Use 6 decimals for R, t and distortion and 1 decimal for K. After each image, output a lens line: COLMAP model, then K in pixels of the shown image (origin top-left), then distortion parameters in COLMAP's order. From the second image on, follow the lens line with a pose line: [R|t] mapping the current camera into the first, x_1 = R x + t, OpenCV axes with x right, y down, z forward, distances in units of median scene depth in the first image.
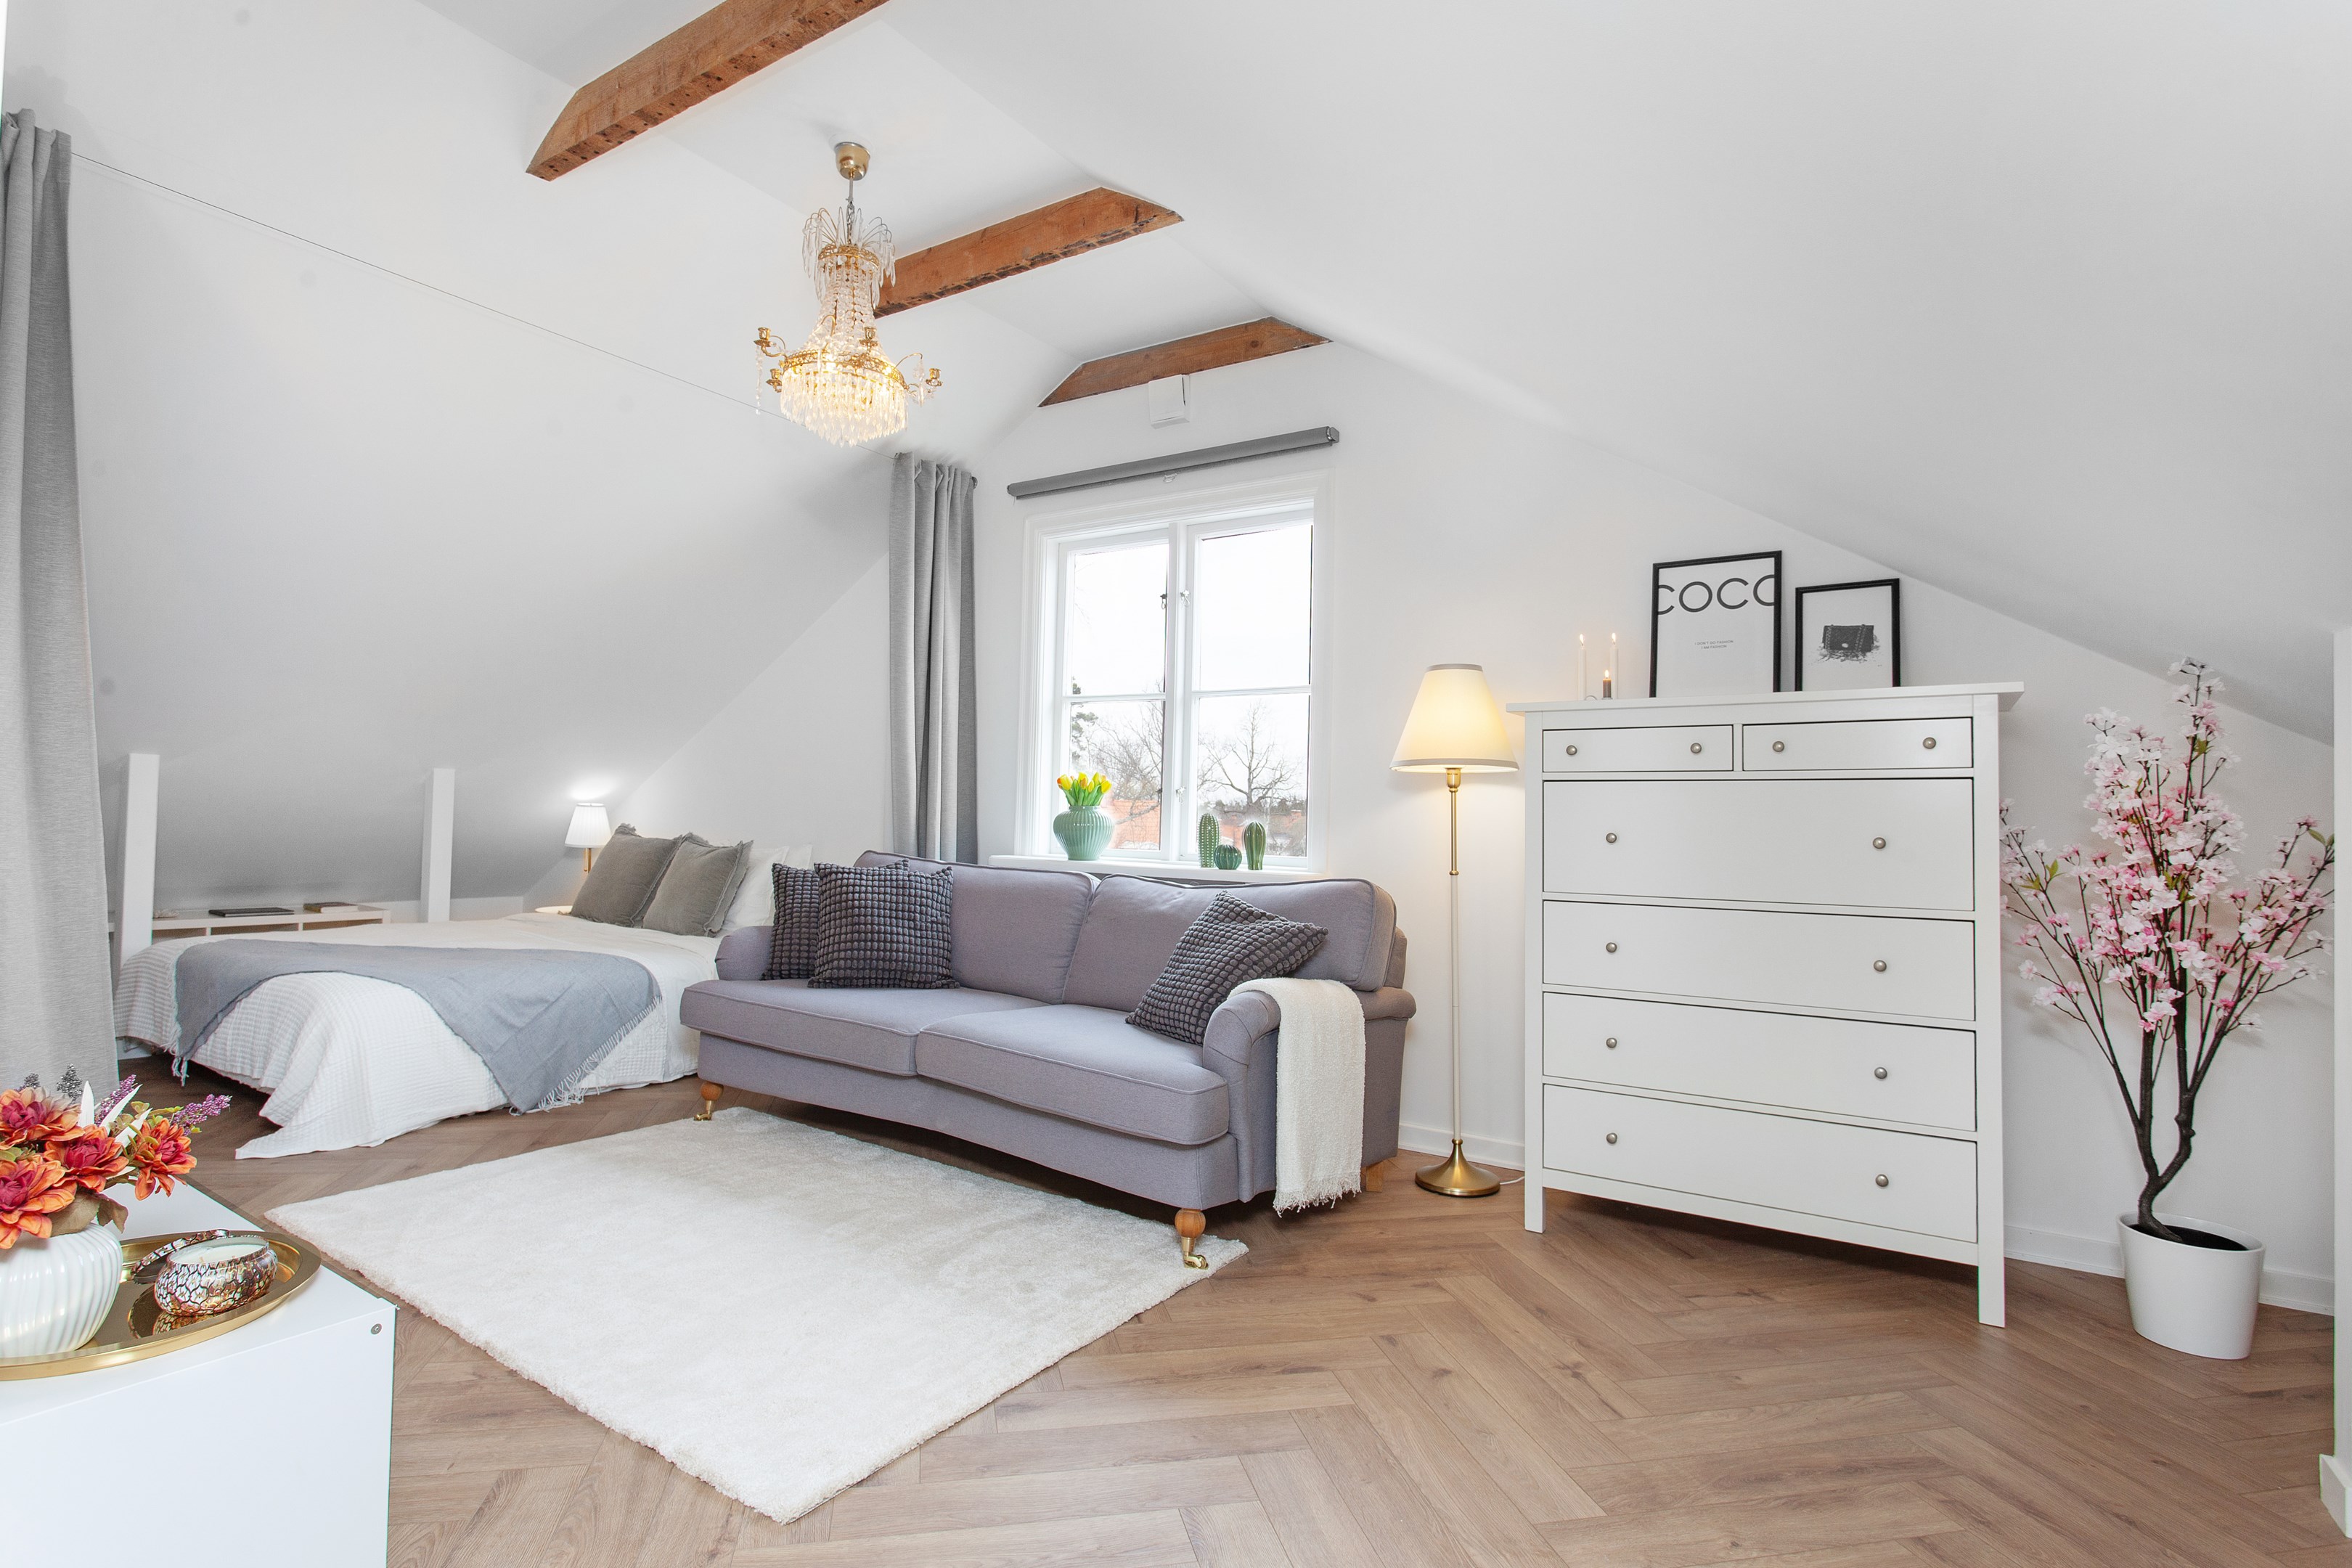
lens RADIAL K [[1225.6, 0, 1112.2], [0, 1225.6, 762.5], [0, 0, 1]] dist [-0.003318, 0.000924]
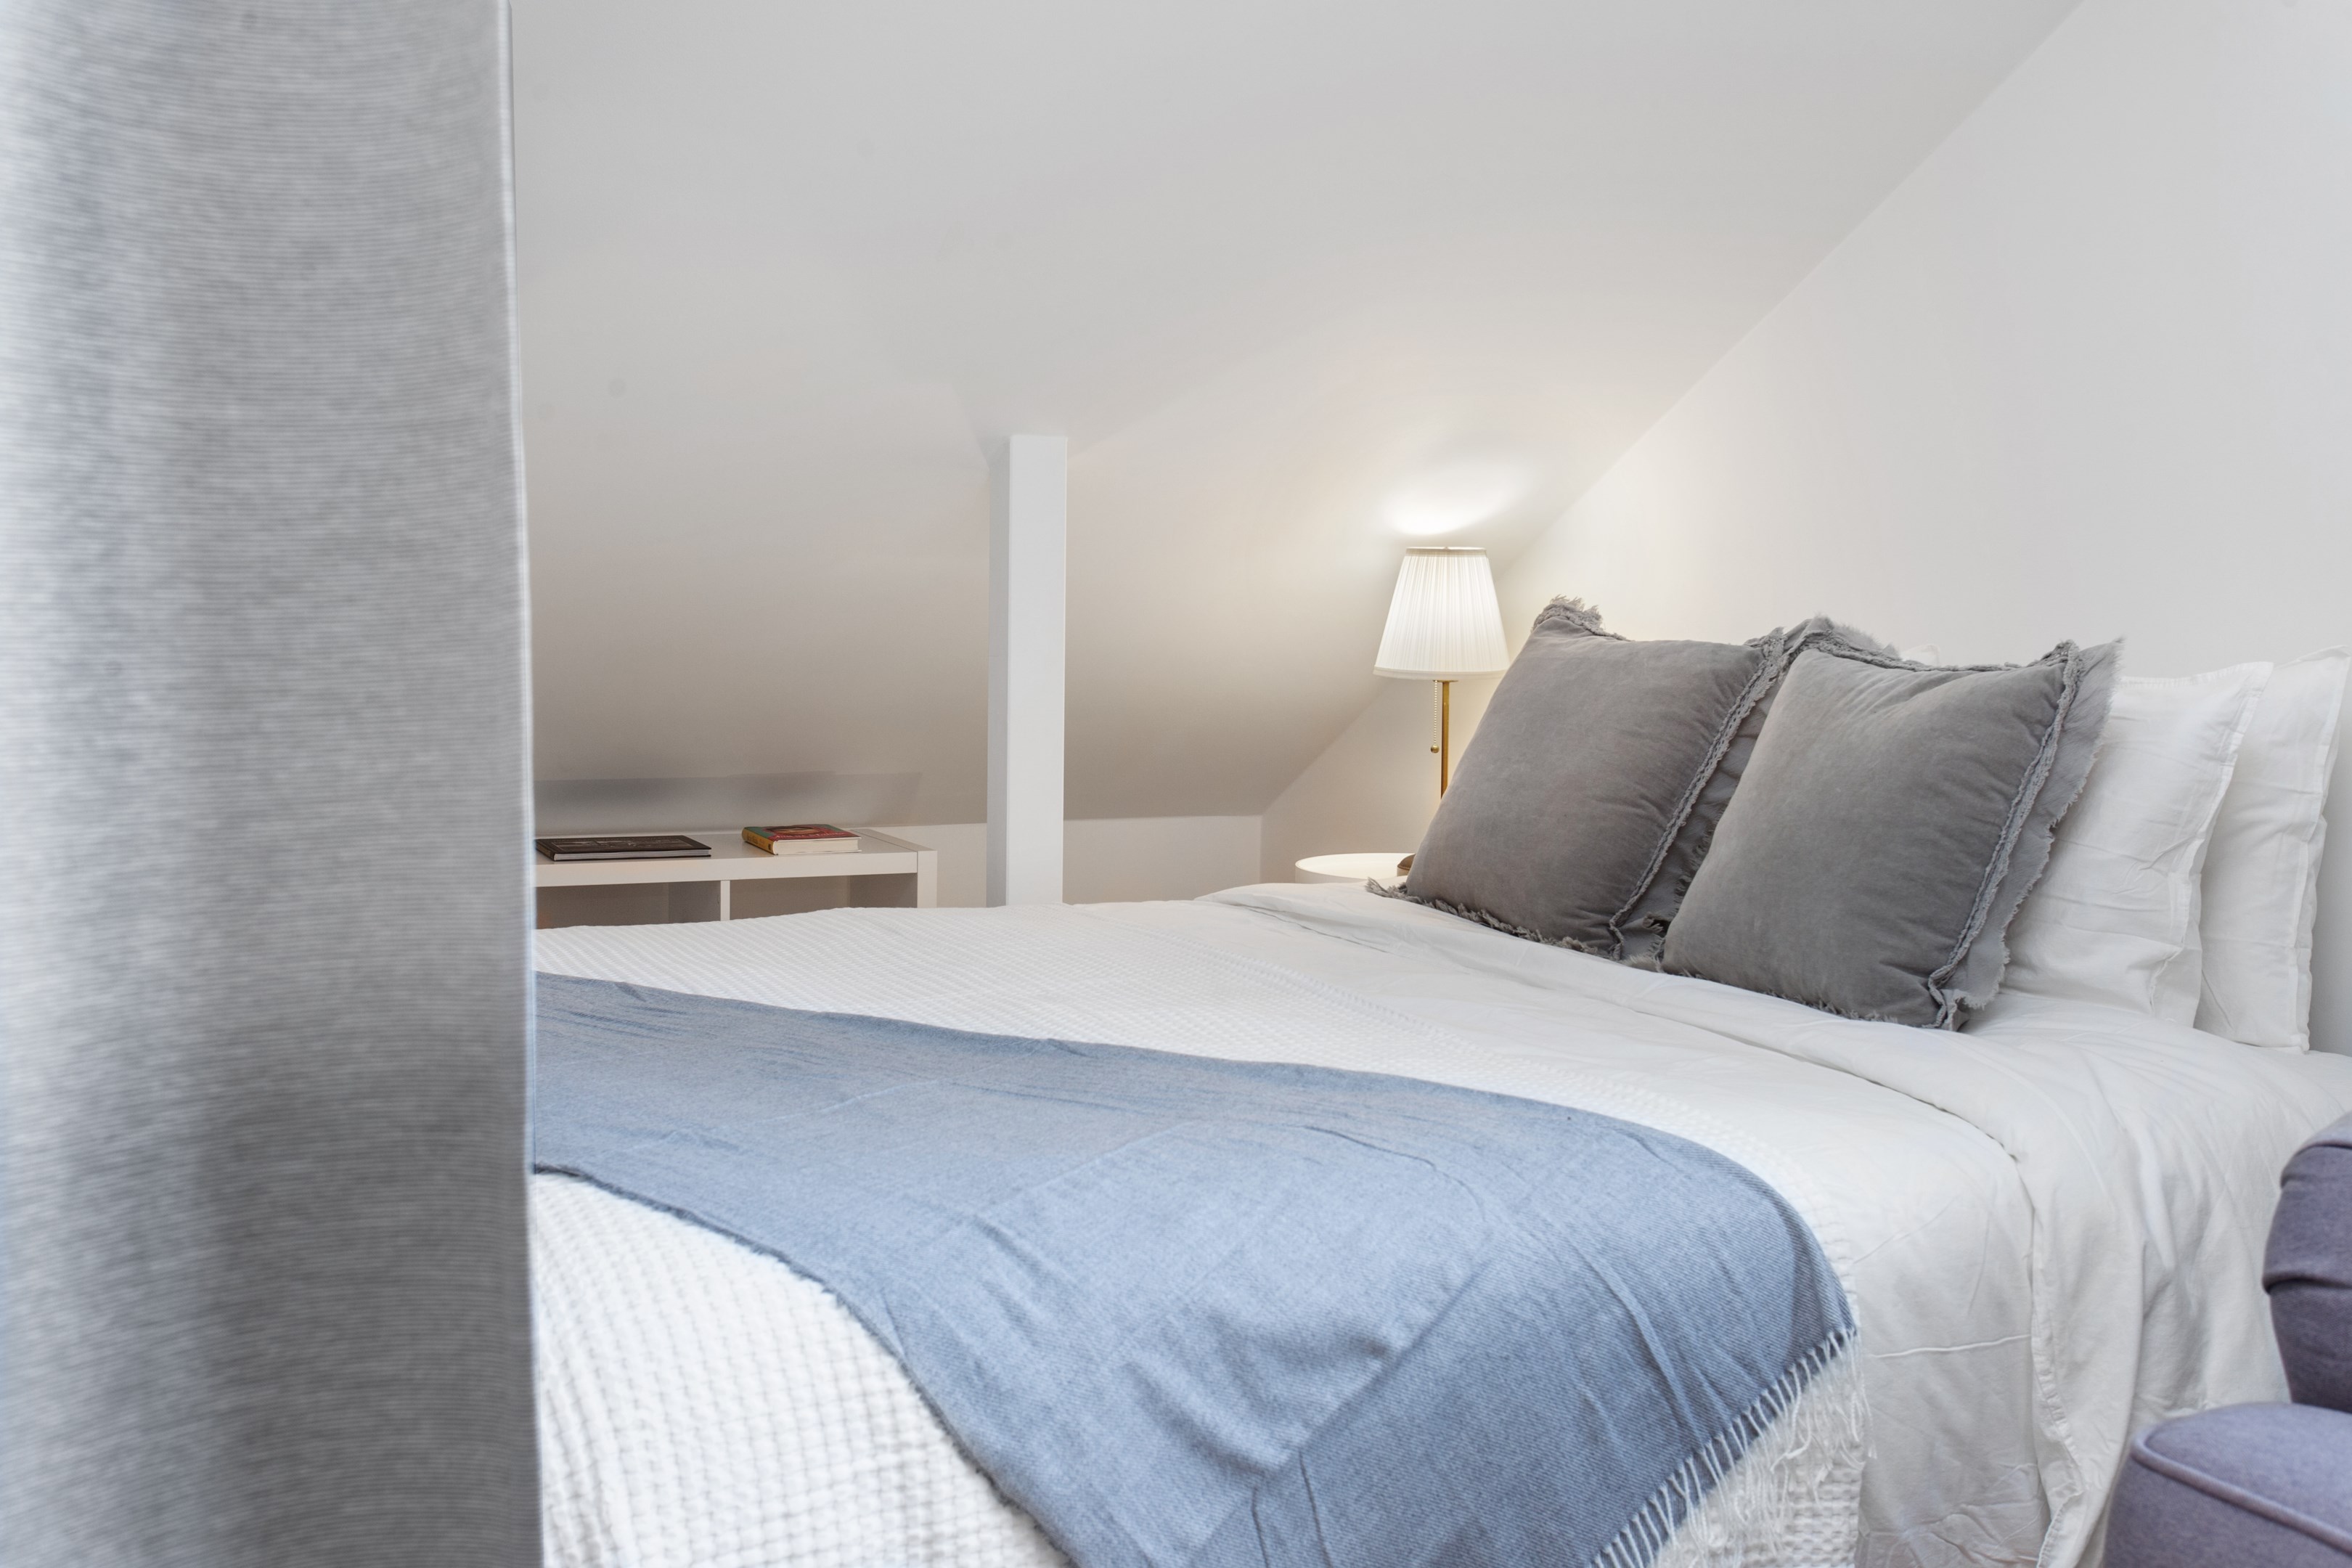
lens RADIAL K [[2425.7, 0, 1176.0], [0, 2425.7, 784.0], [0, 0, 1]] dist [-0.020911, -0.008562]
pose [[0.886588, 0.018268, -0.462200, -0.303714], [0.028025, 0.995263, 0.093093, 0.054818], [0.461711, -0.095488, 0.881876, 0.628376]]
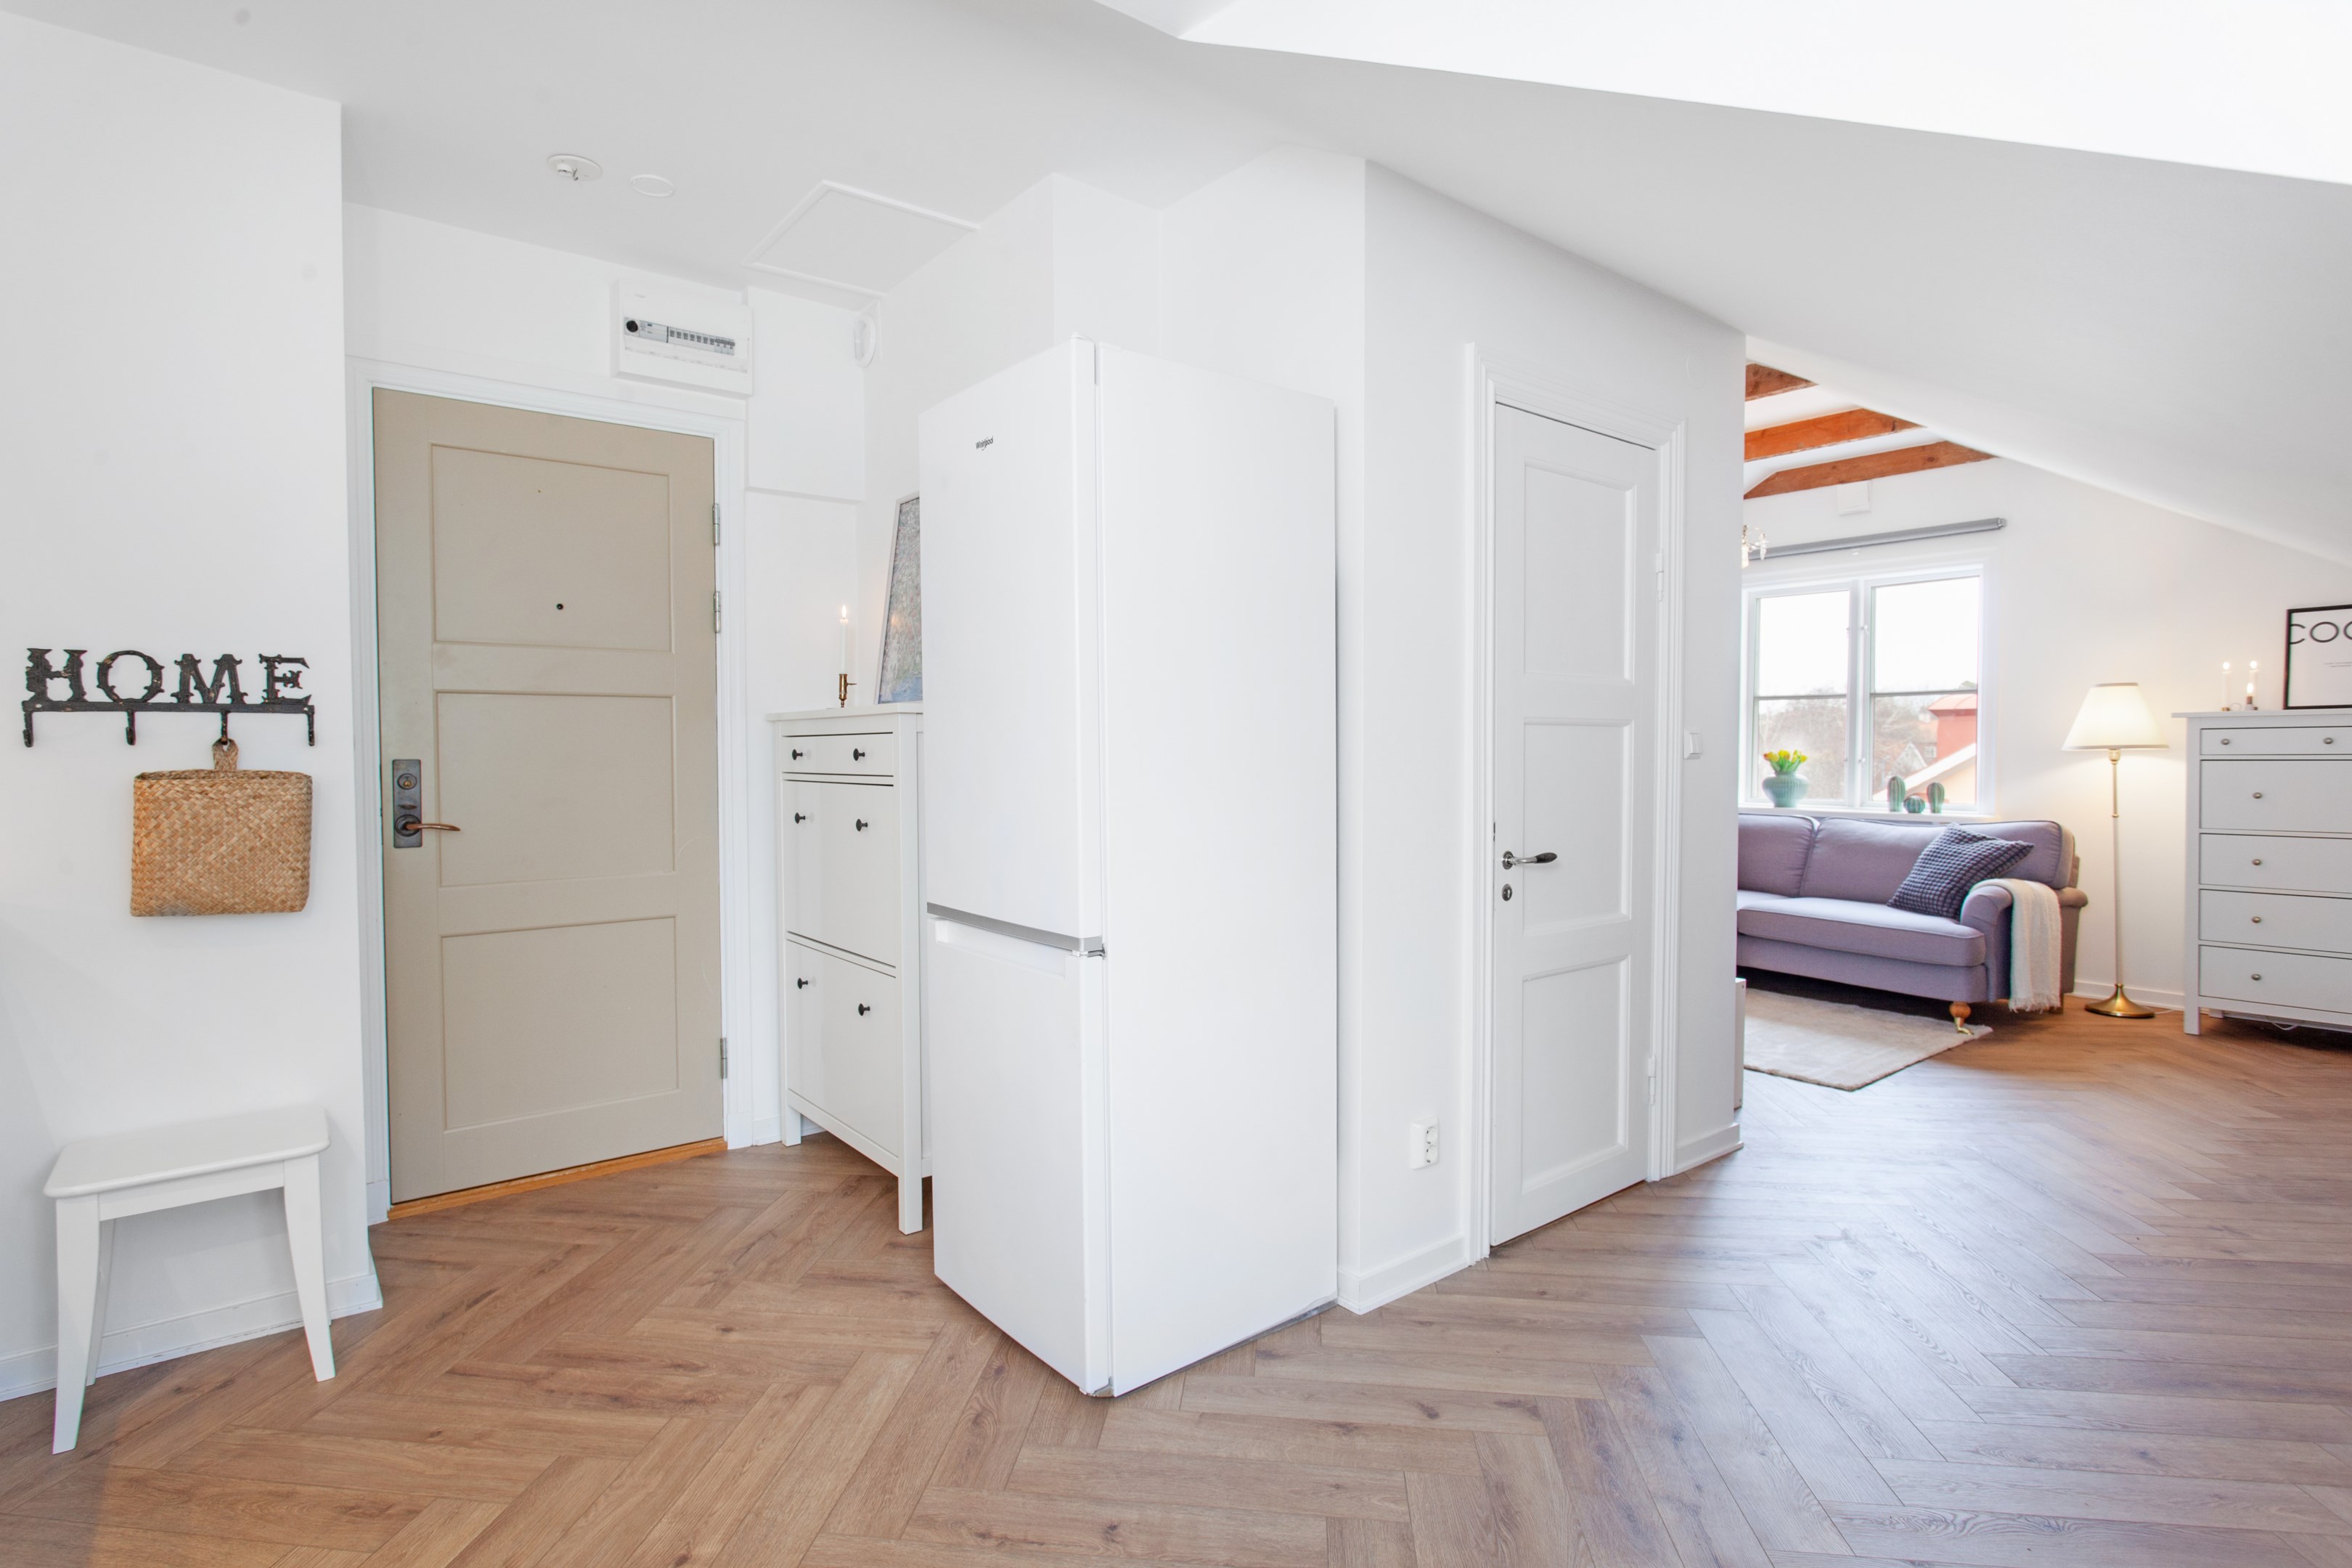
lens RADIAL K [[1124.9, 0, 1122.9], [0, 1124.9, 781.3], [0, 0, 1]] dist [-0.001368, -0.000446]
pose [[0.939371, -0.025196, -0.341976, -0.326318], [0.047678, 0.997207, 0.057494, -0.073282], [0.339572, -0.070313, 0.937948, -0.595349]]
